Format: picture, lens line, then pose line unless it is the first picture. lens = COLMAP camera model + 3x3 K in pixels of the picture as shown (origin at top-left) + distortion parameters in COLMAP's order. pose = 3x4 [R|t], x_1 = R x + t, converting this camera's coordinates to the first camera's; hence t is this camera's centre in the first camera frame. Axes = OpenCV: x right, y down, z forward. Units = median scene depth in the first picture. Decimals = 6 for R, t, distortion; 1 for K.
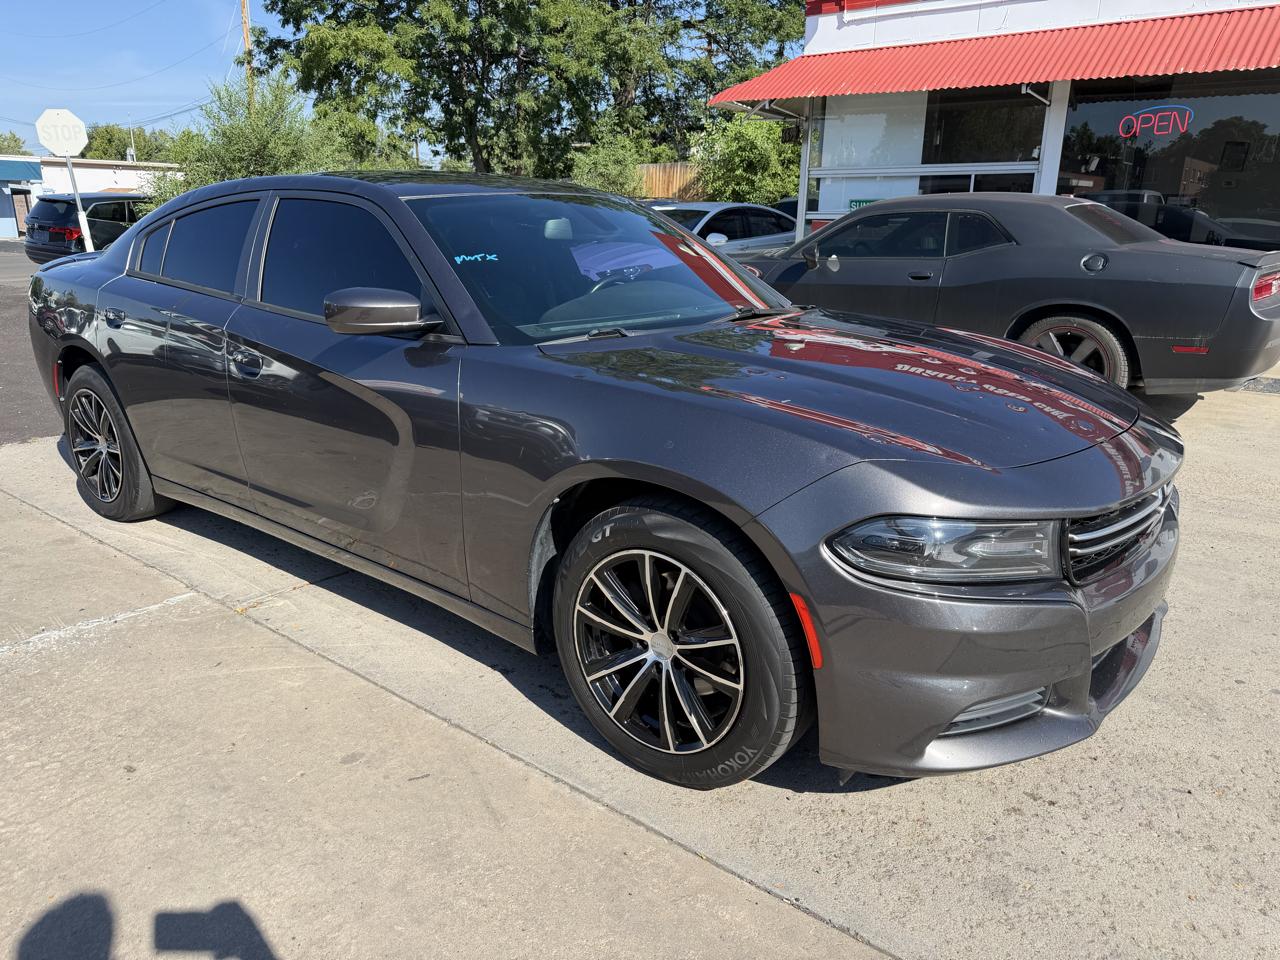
lens RADIAL K [[927.8, 0, 647.6], [0, 927.8, 482.5], [0, 0, 1]] dist [0.024383, -0.027126]
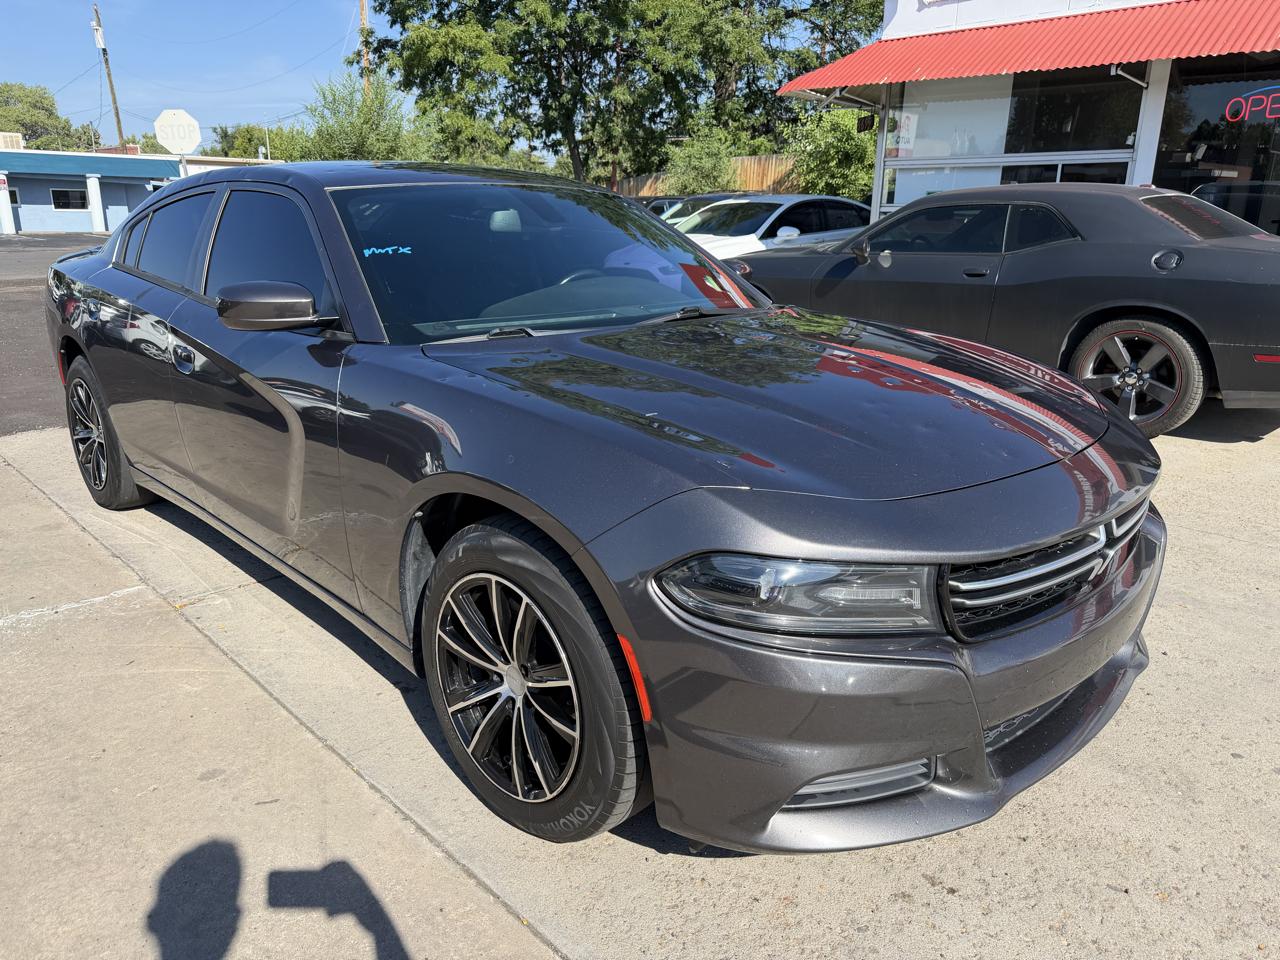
lens RADIAL K [[927.8, 0, 640.2], [0, 927.8, 478.6], [0, 0, 1]] dist [0.024383, -0.027126]
pose [[0.991650, 0.034572, -0.124239, 0.167311], [-0.034402, 0.999402, 0.003514, -0.019078], [0.124286, 0.000790, 0.992246, 0.078896]]
